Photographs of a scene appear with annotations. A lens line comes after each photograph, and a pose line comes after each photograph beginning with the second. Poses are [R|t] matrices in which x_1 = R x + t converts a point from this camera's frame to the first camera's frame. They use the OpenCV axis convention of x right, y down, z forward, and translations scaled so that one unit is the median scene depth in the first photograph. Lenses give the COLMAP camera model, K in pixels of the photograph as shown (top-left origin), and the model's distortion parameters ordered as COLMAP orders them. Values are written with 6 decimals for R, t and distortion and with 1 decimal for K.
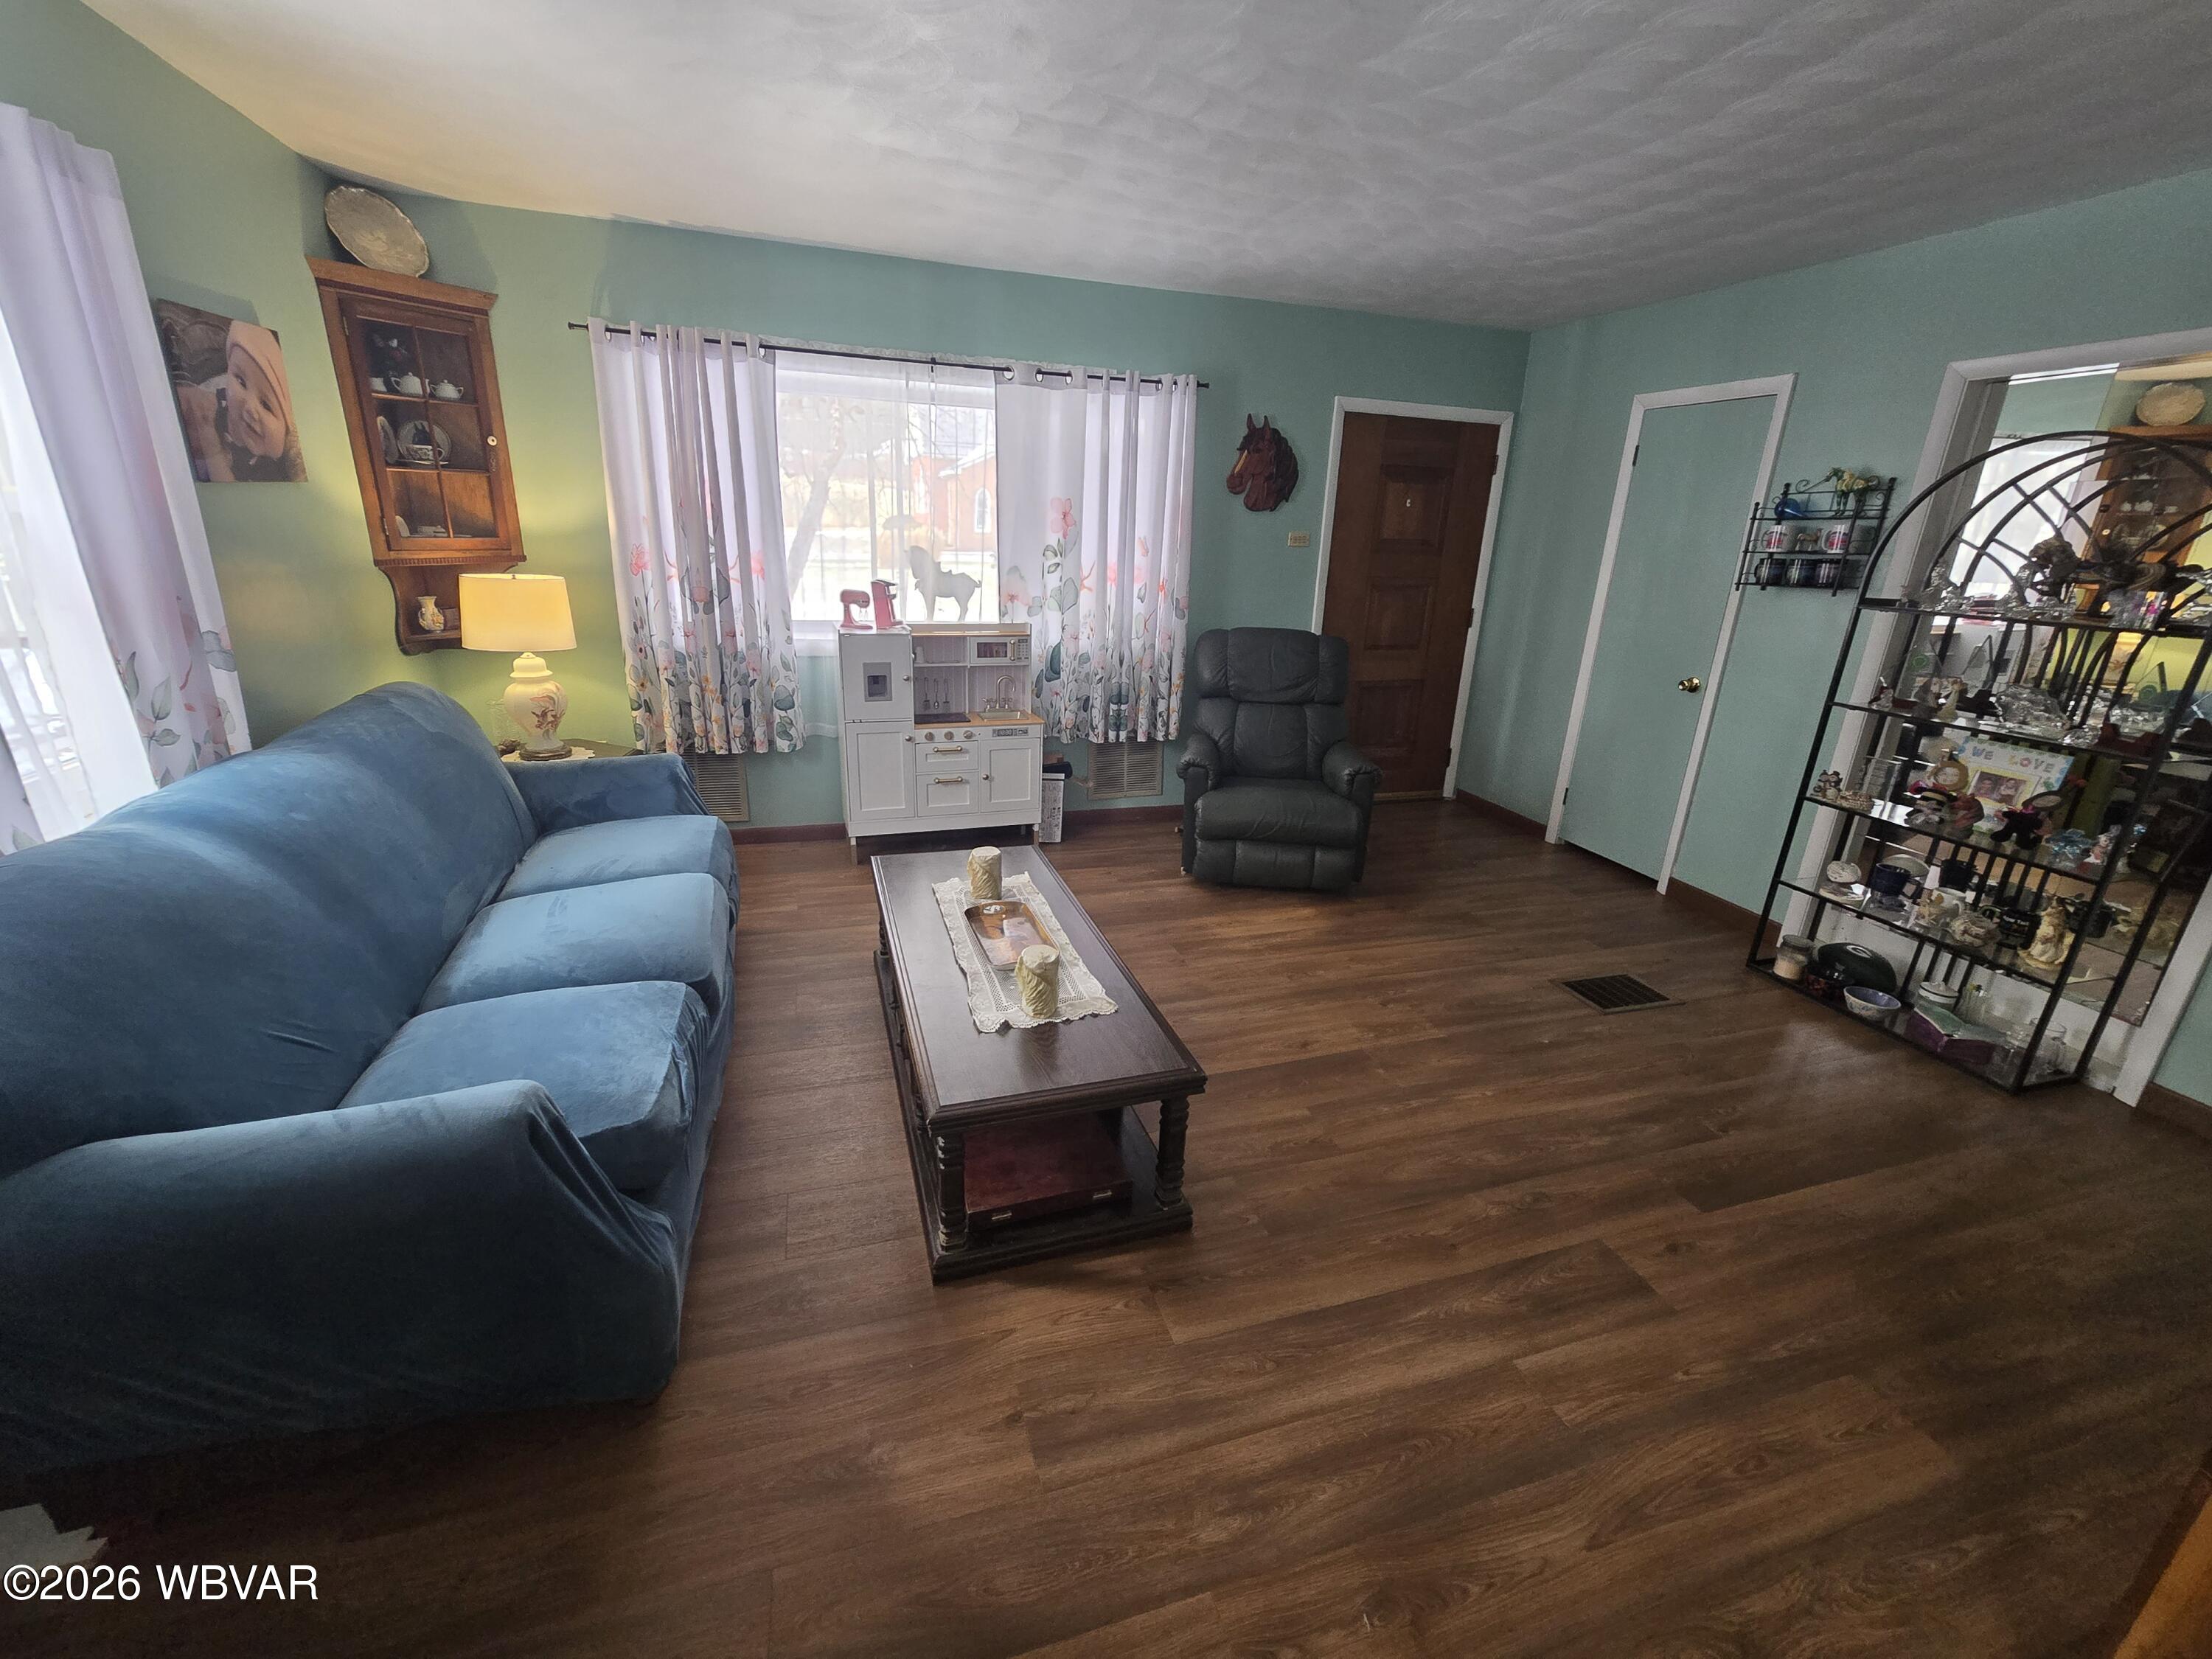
lens RADIAL K [[904.8, 0, 1106.0], [0, 904.8, 829.5], [0, 0, 1]] dist [-0.002043, -0.000124]
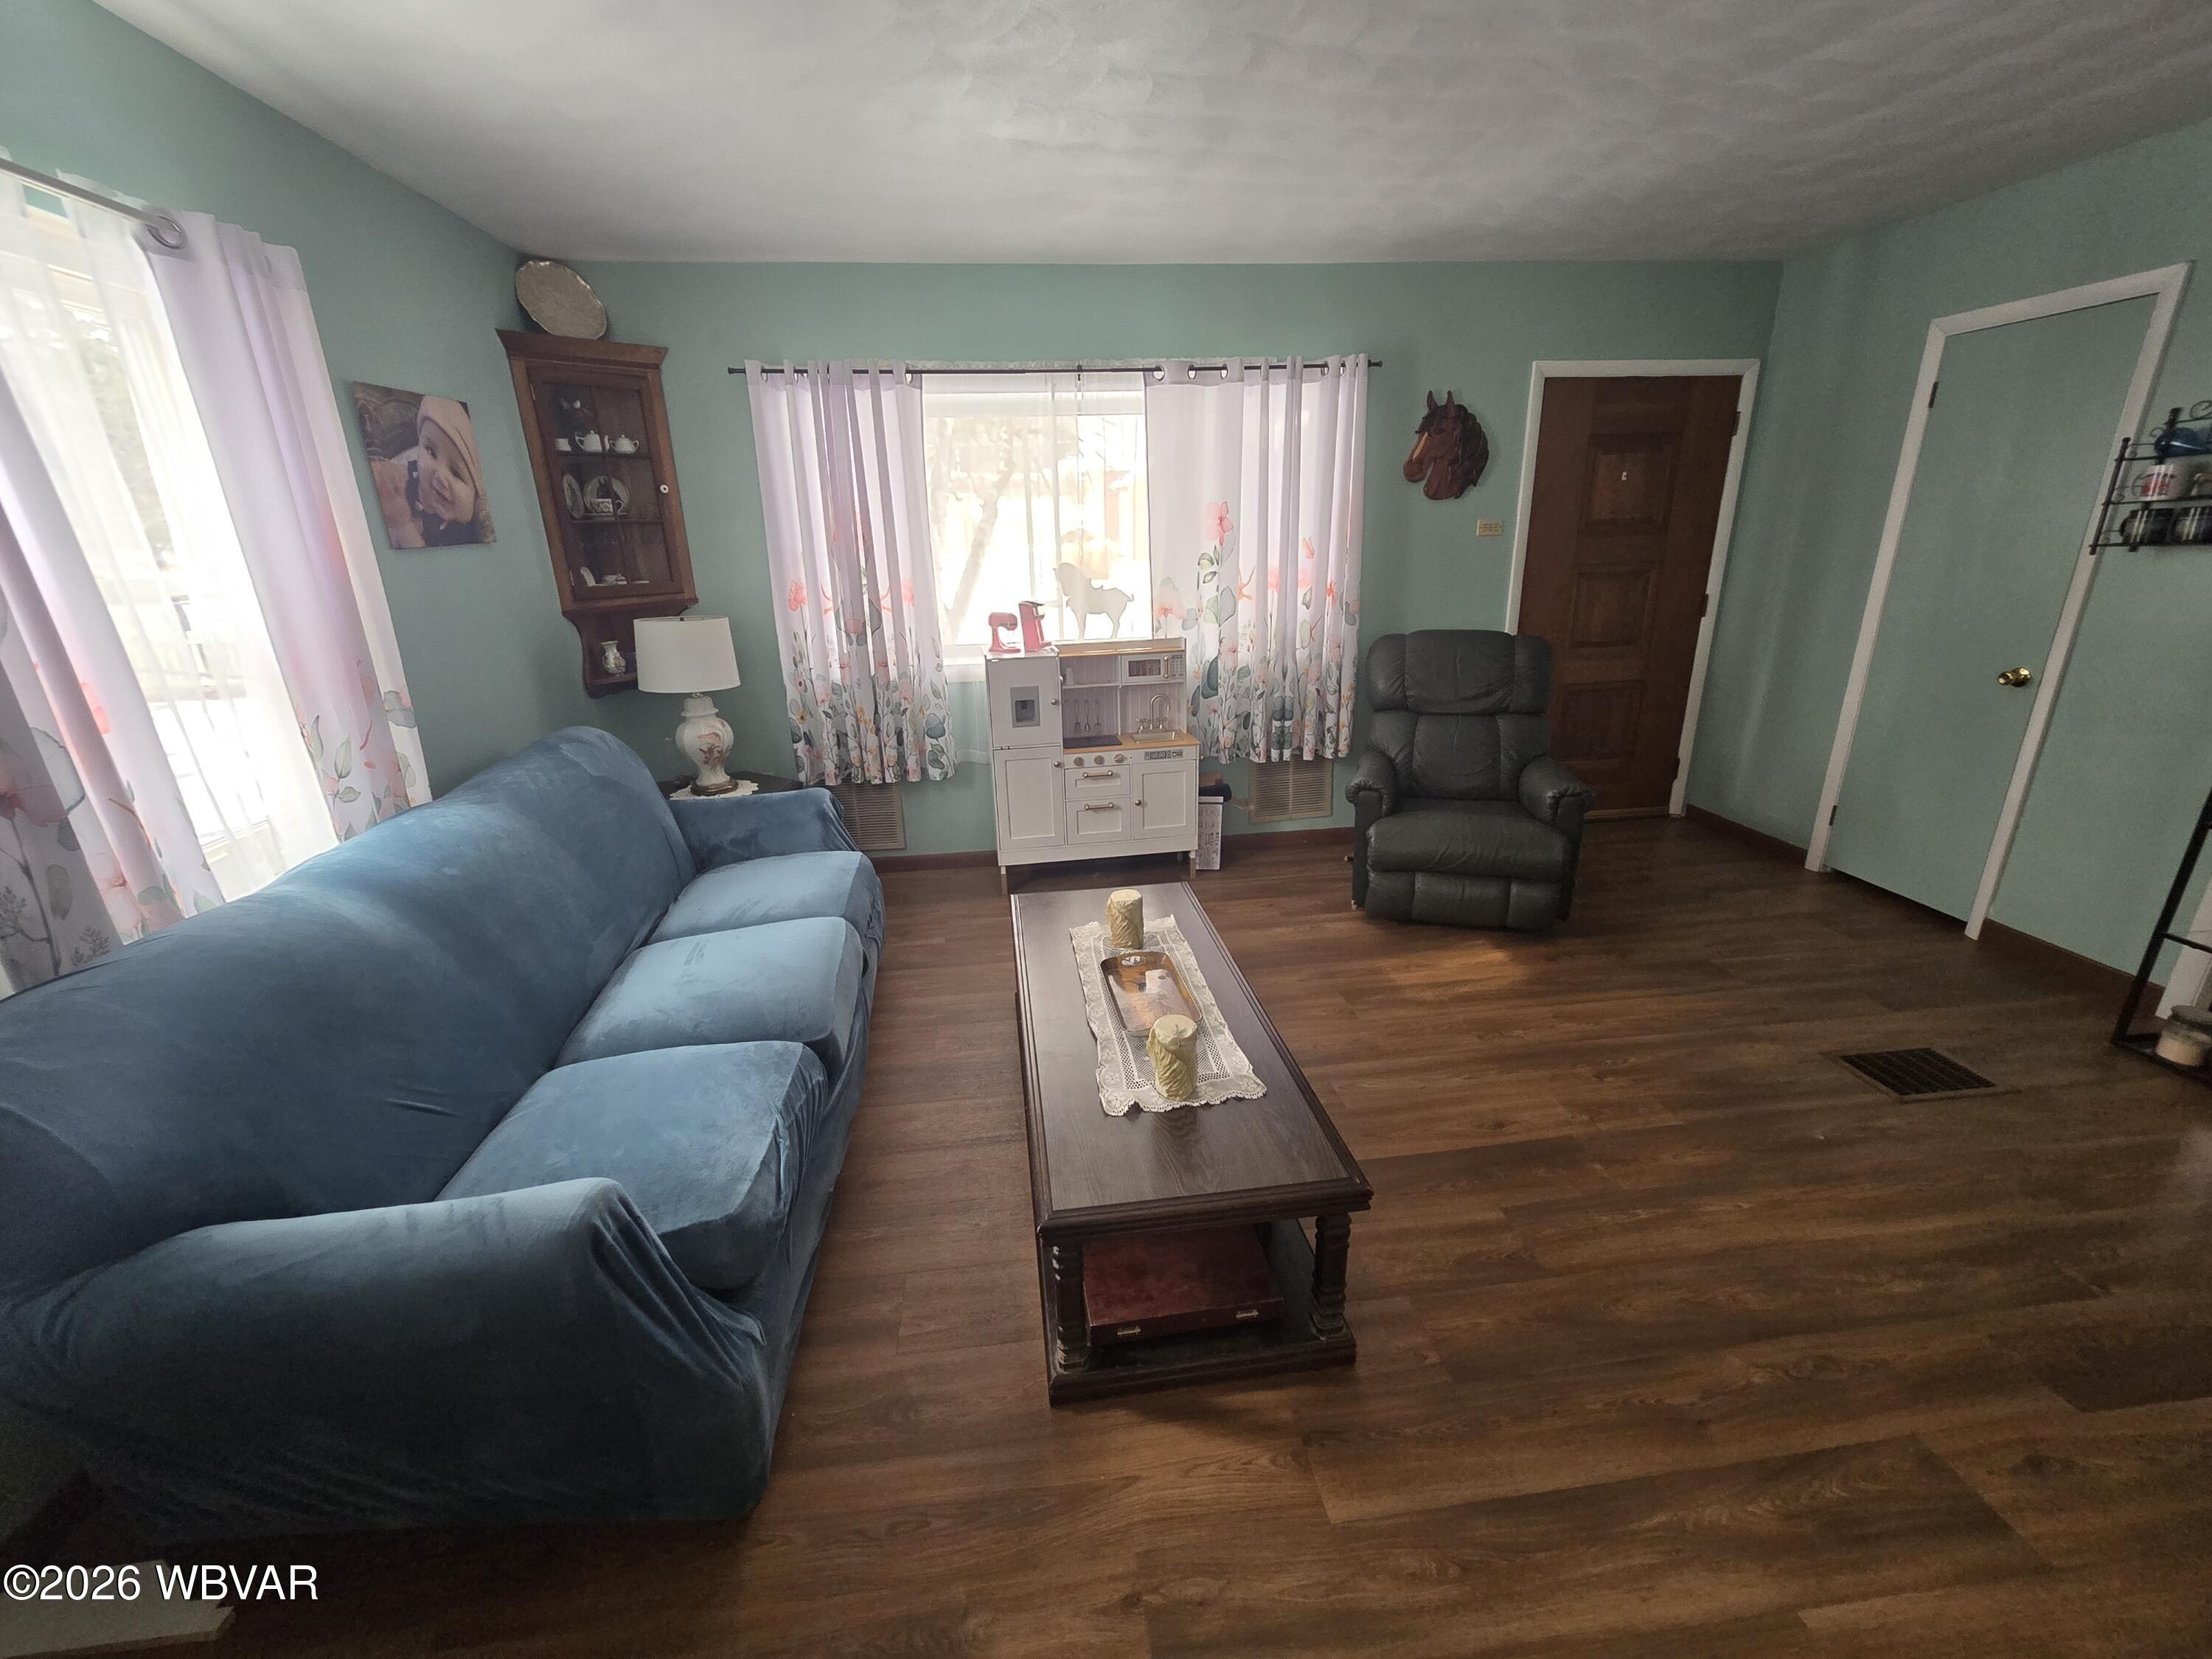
lens RADIAL K [[888.2, 0, 1106.0], [0, 888.2, 829.5], [0, 0, 1]] dist [-0.002318, 0.000492]
pose [[0.980092, -0.004234, -0.198501, 0.026876], [0.004360, 0.999990, 0.000199, -0.043571], [0.198498, -0.001060, 0.980101, 0.119108]]
